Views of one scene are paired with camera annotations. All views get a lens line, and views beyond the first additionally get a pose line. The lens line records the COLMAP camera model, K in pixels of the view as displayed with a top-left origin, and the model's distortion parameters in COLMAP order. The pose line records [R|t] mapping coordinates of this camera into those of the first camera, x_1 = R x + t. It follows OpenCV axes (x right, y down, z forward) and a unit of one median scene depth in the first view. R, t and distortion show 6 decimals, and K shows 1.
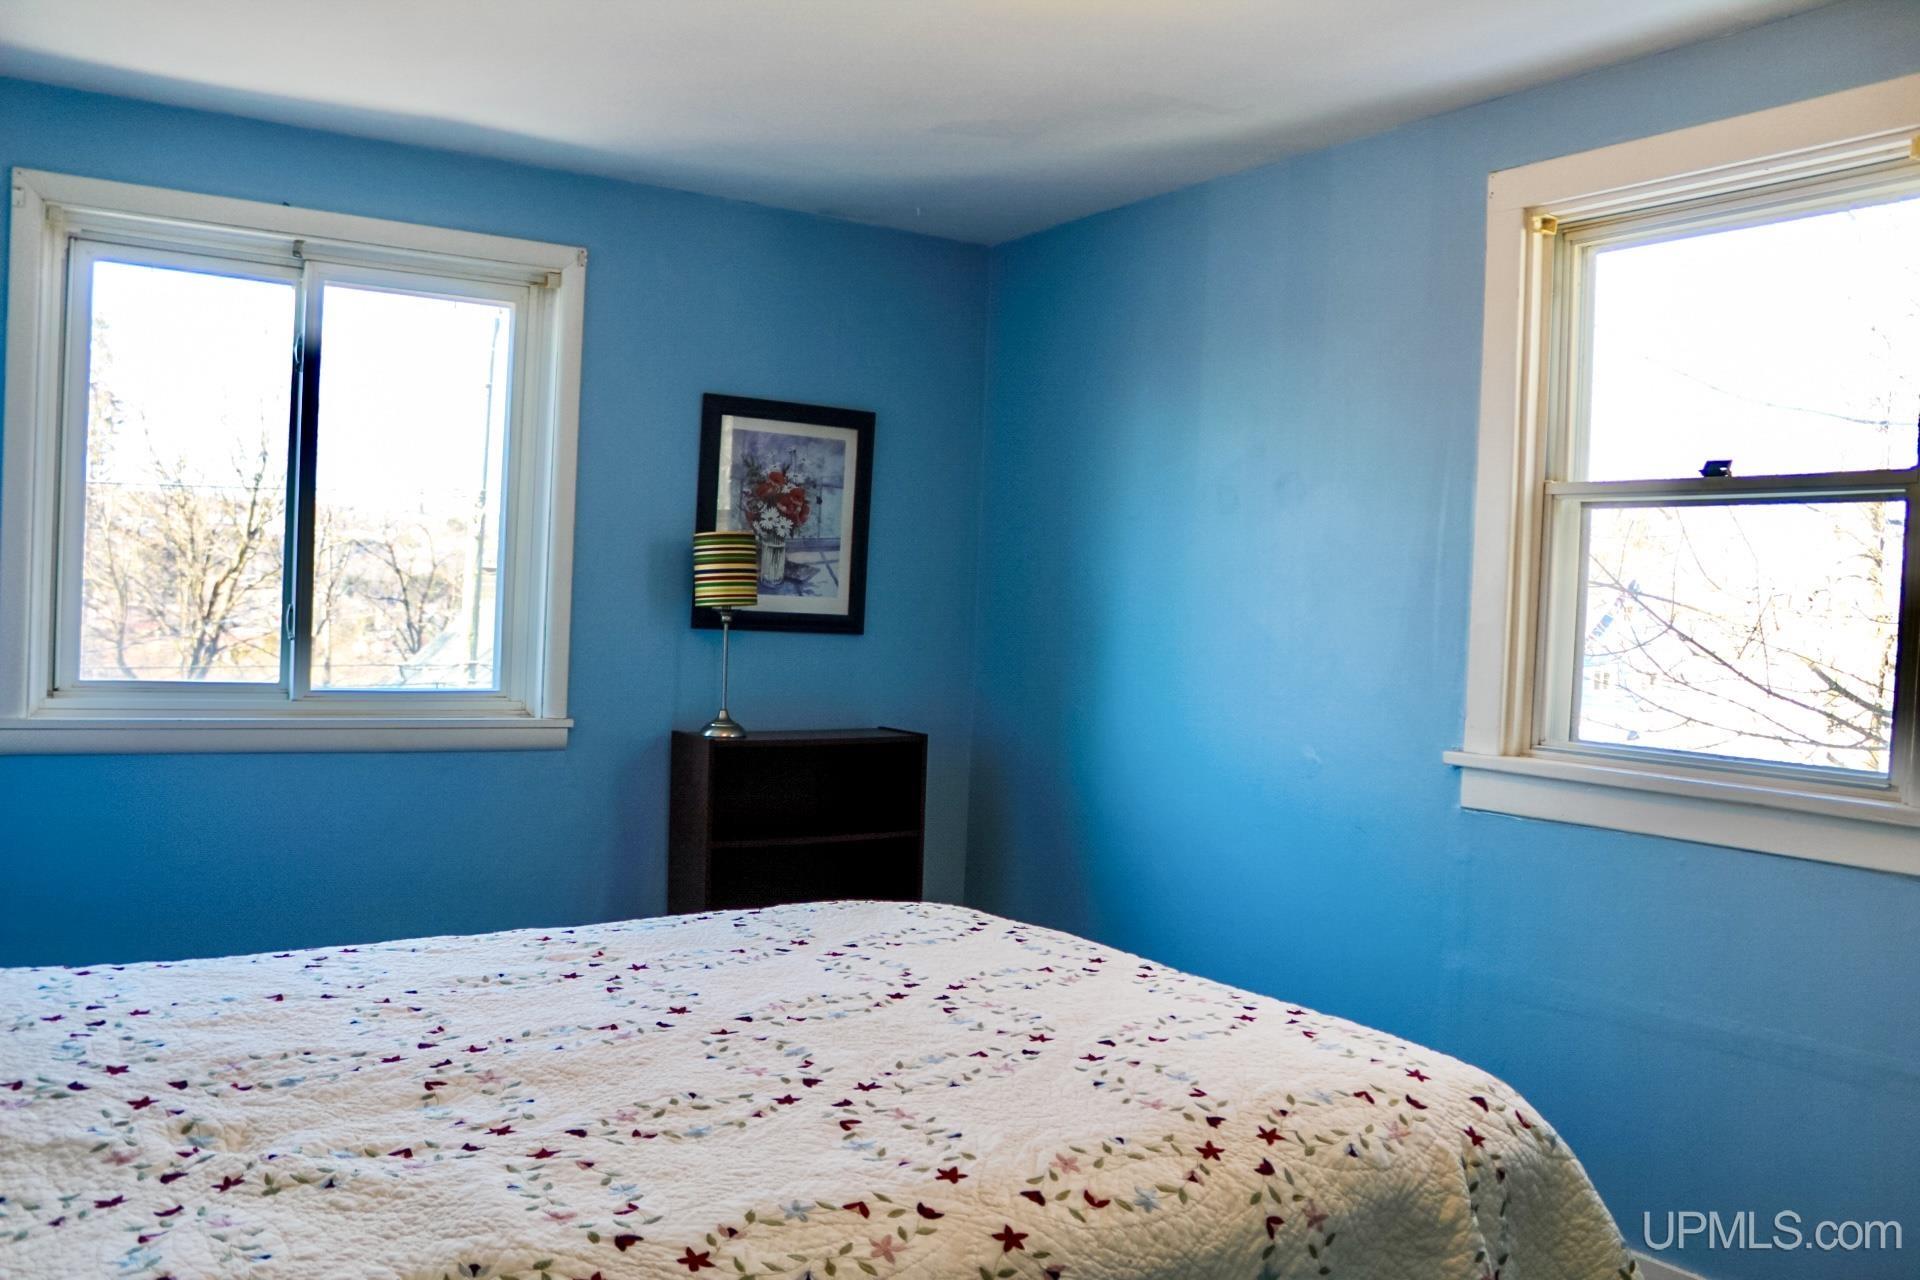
lens RADIAL K [[1594.1, 0, 968.0], [0, 1594.1, 653.4], [0, 0, 1]] dist [-0.155727, 0.124015]
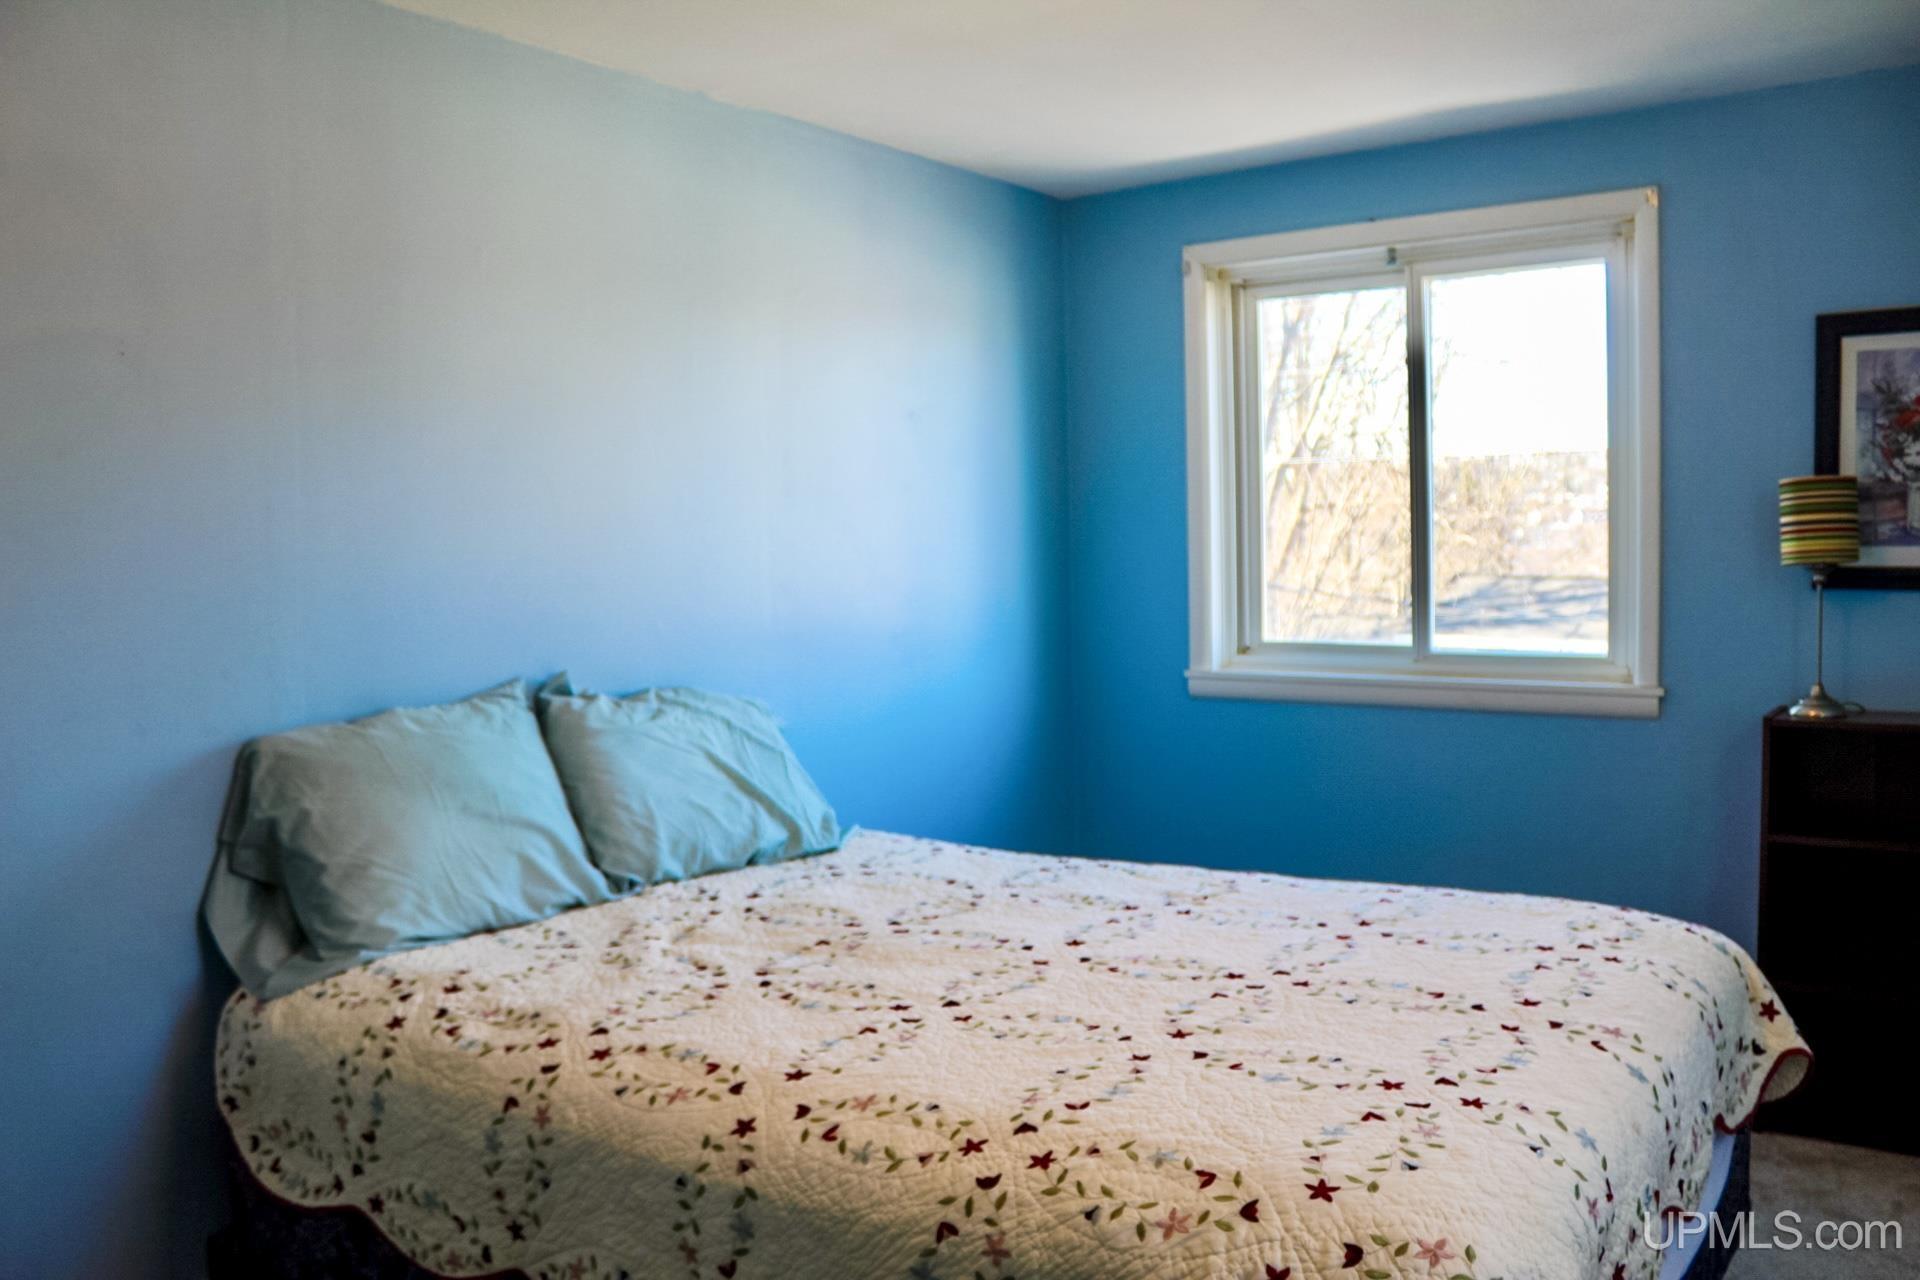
lens RADIAL K [[1594.1, 0, 973.3], [0, 1594.1, 623.7], [0, 0, 1]] dist [-0.155727, 0.124015]
pose [[0.367051, 0.004269, -0.930191, 0.842723], [0.007422, 0.999944, 0.007517, -0.012983], [0.930171, -0.009663, 0.366998, 0.508657]]
